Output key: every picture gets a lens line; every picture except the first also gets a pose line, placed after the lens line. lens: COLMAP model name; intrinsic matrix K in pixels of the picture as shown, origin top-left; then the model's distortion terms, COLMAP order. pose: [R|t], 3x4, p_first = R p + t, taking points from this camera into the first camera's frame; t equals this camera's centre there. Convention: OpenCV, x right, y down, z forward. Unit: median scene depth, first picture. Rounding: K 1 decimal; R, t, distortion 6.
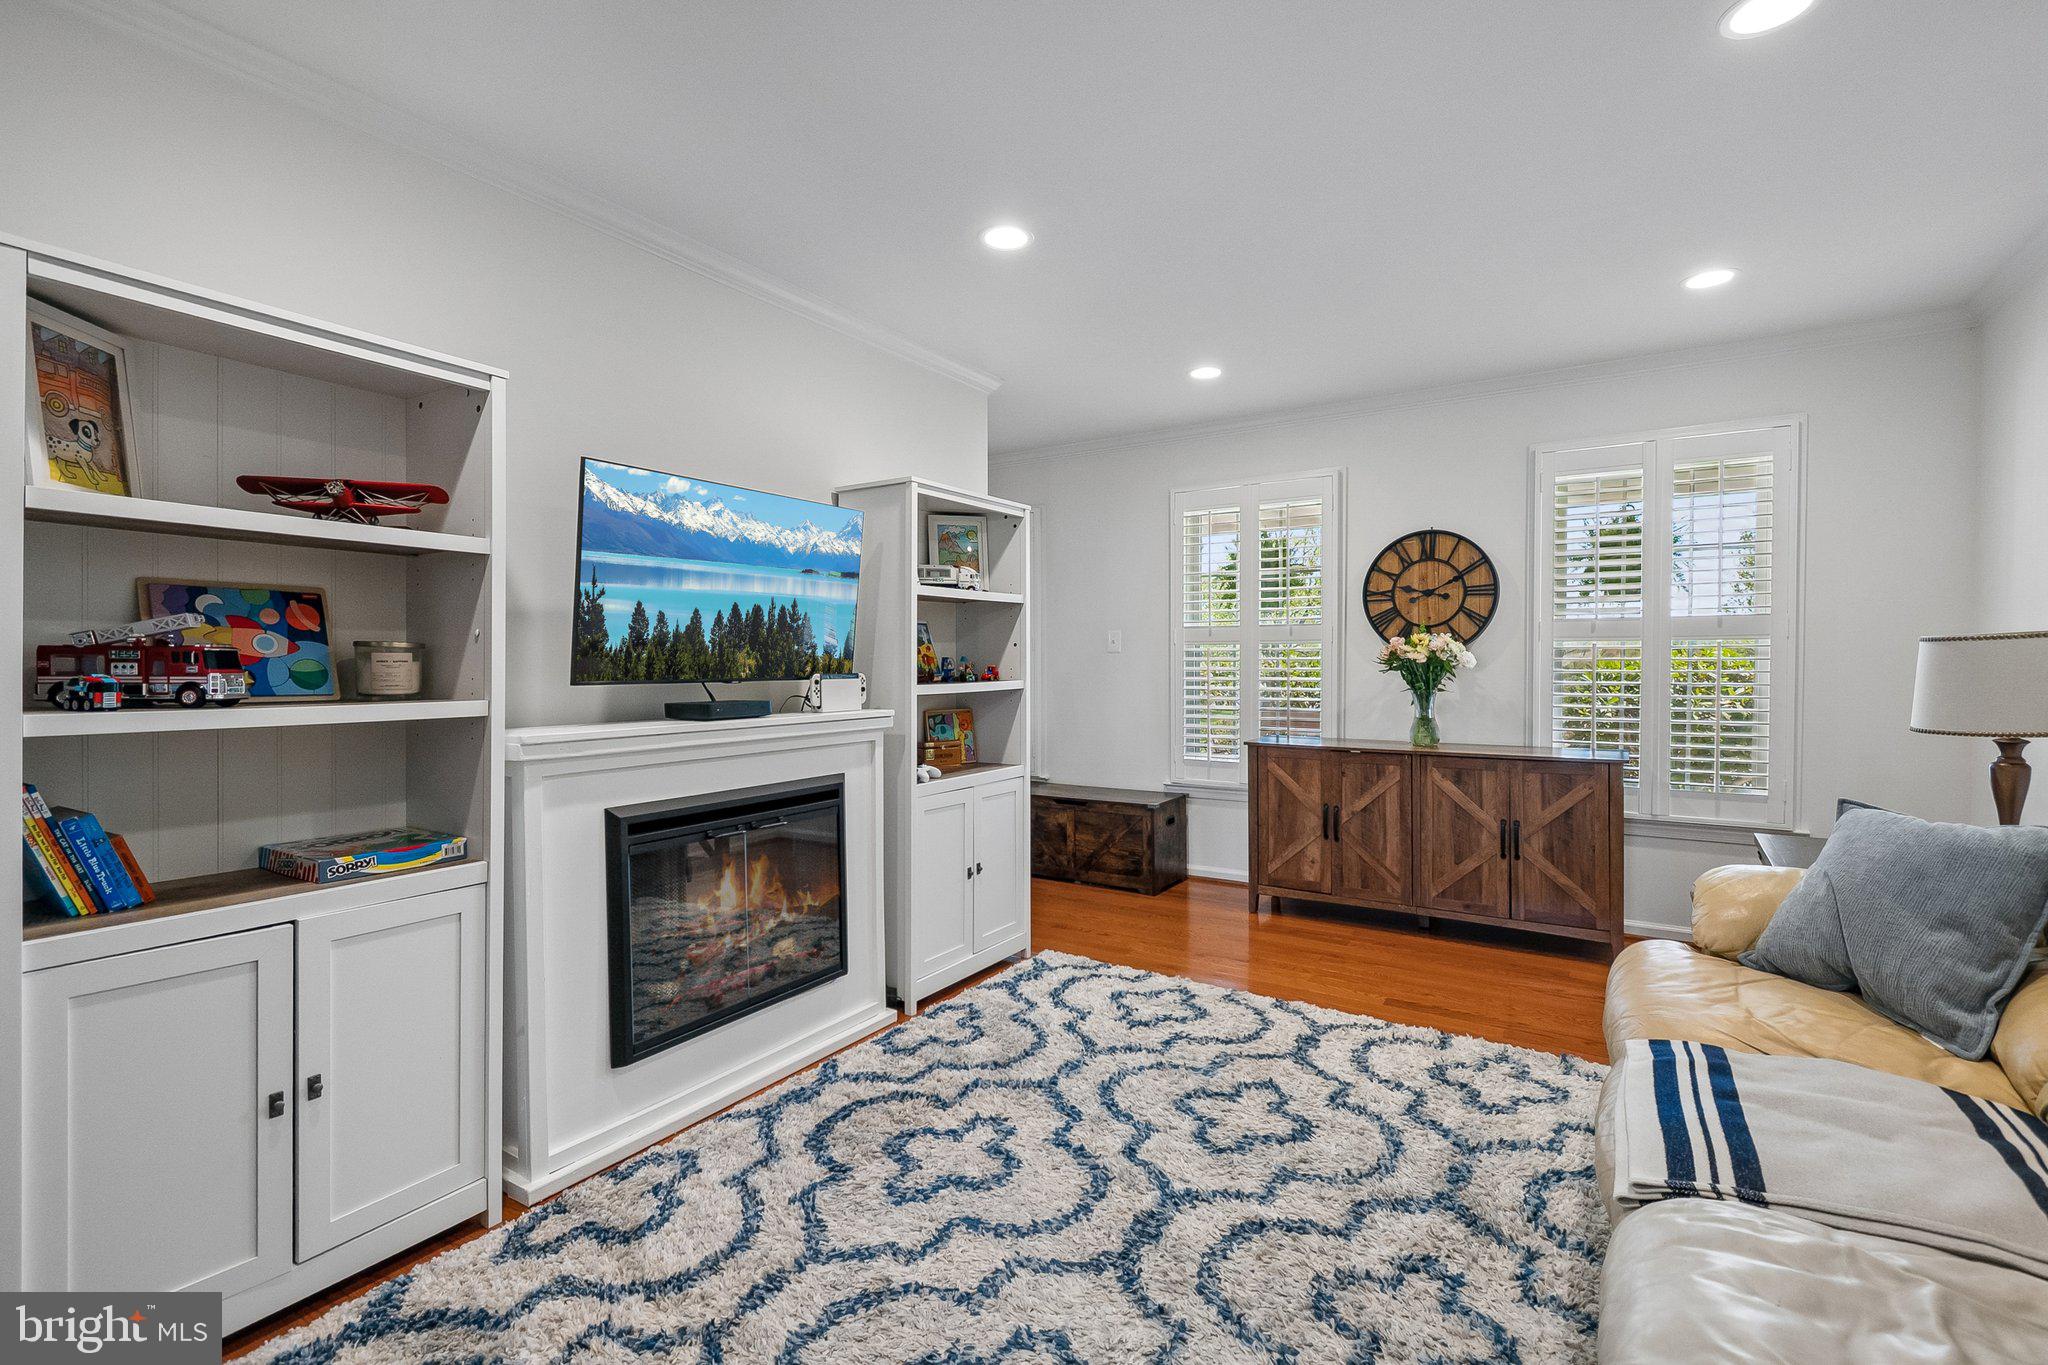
lens RADIAL K [[901.0, 0, 1023.8], [0, 901.0, 657.3], [0, 0, 1]] dist [0.003171, -0.000413]
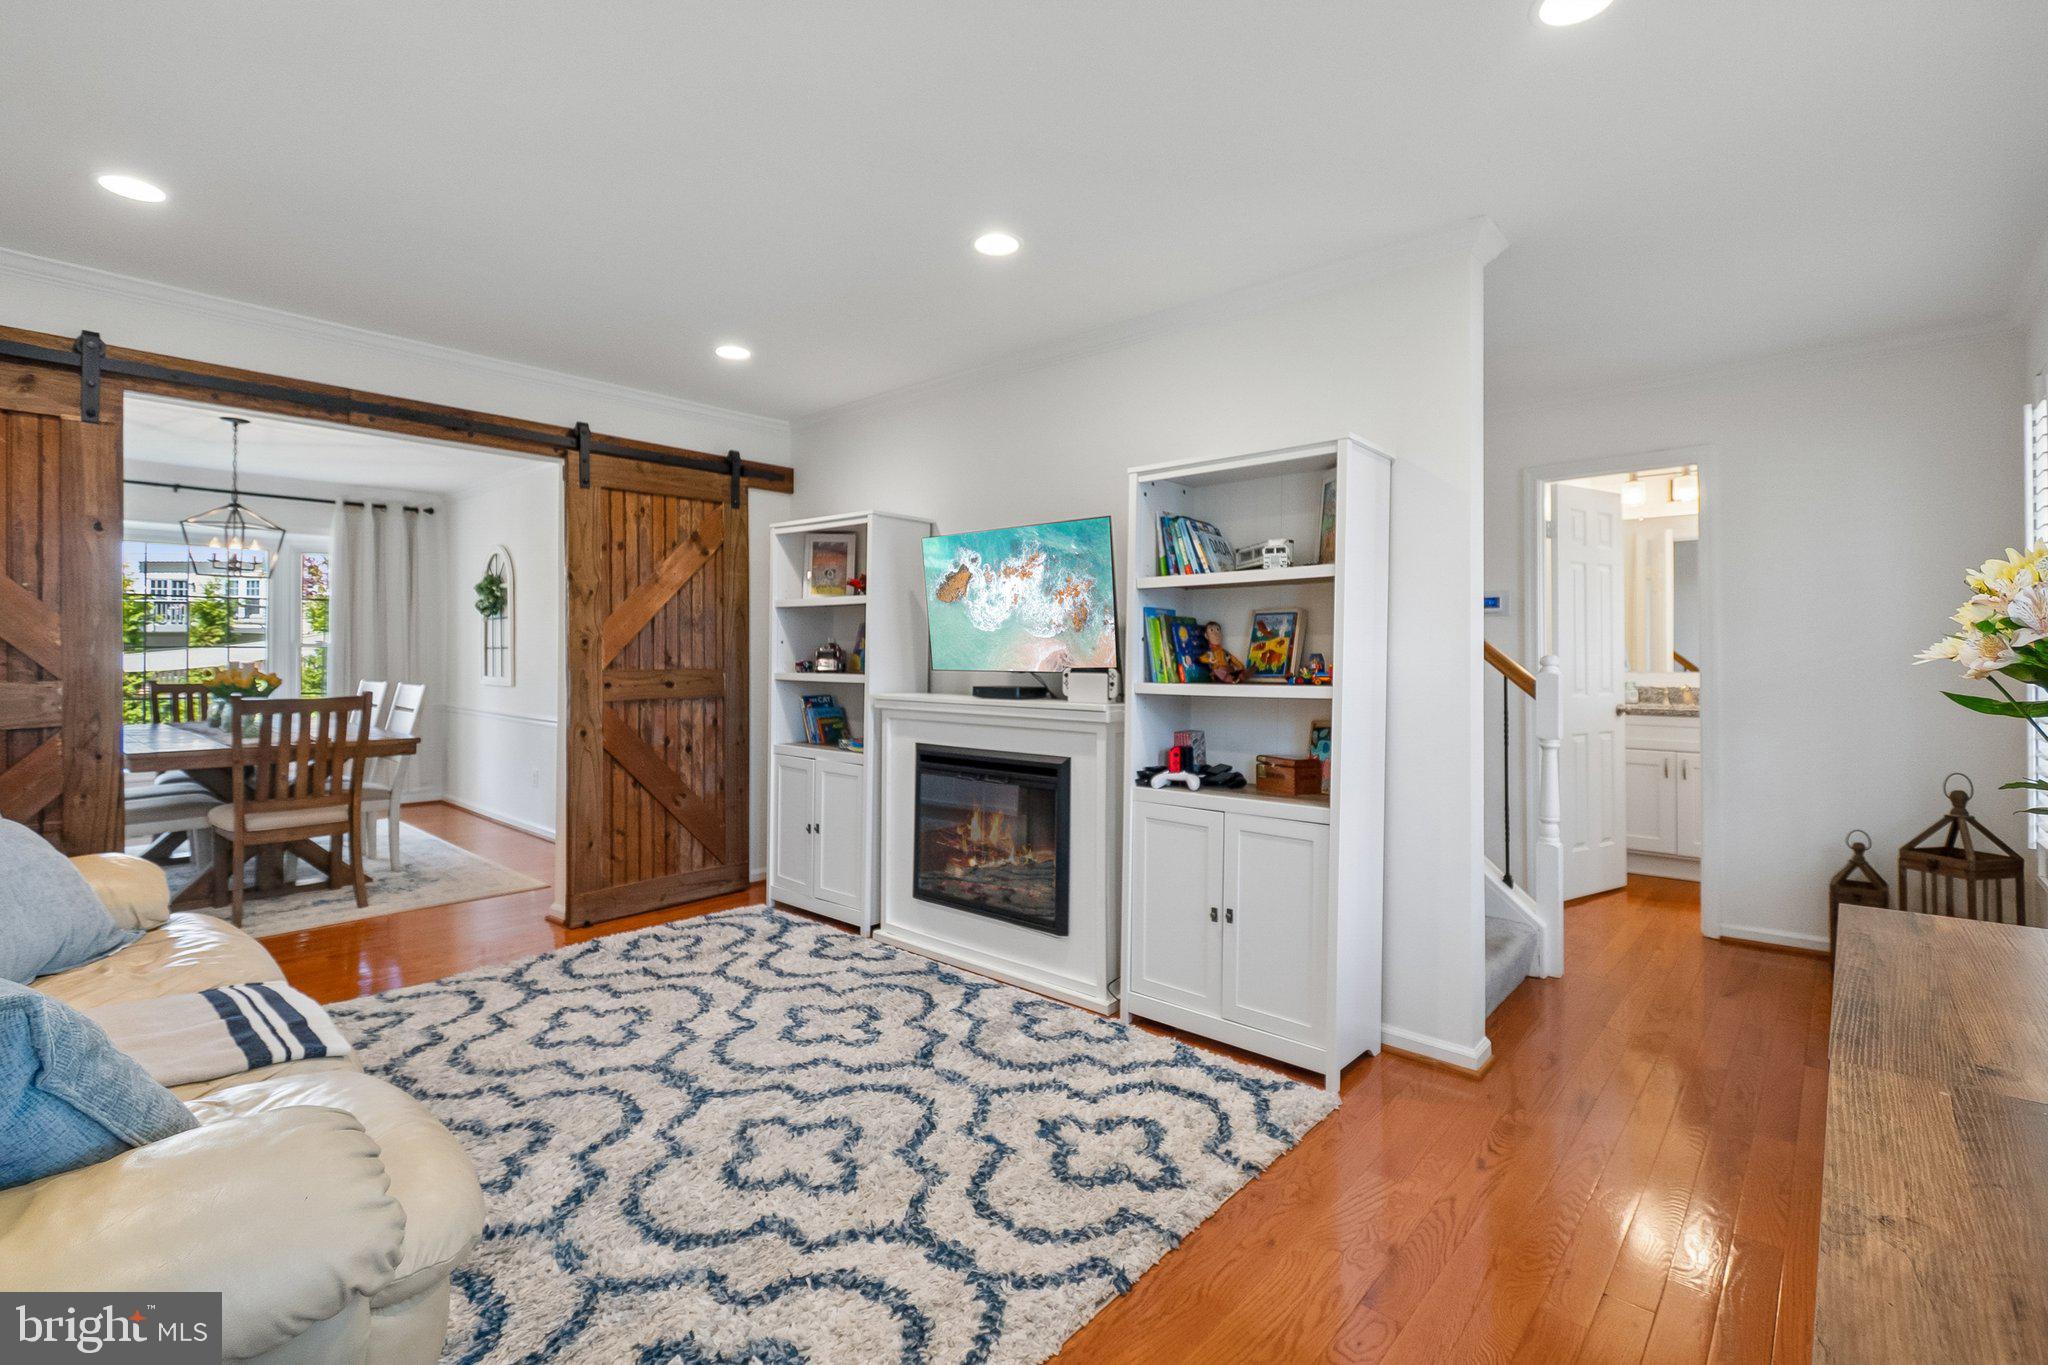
lens RADIAL K [[901.0, 0, 1023.8], [0, 901.0, 657.3], [0, 0, 1]] dist [0.003171, -0.000413]
pose [[-0.137066, 0.005595, -0.990546, 1.084486], [0.004011, 0.999979, 0.005093, 0.000794], [0.990554, -0.003275, -0.137085, 1.319190]]
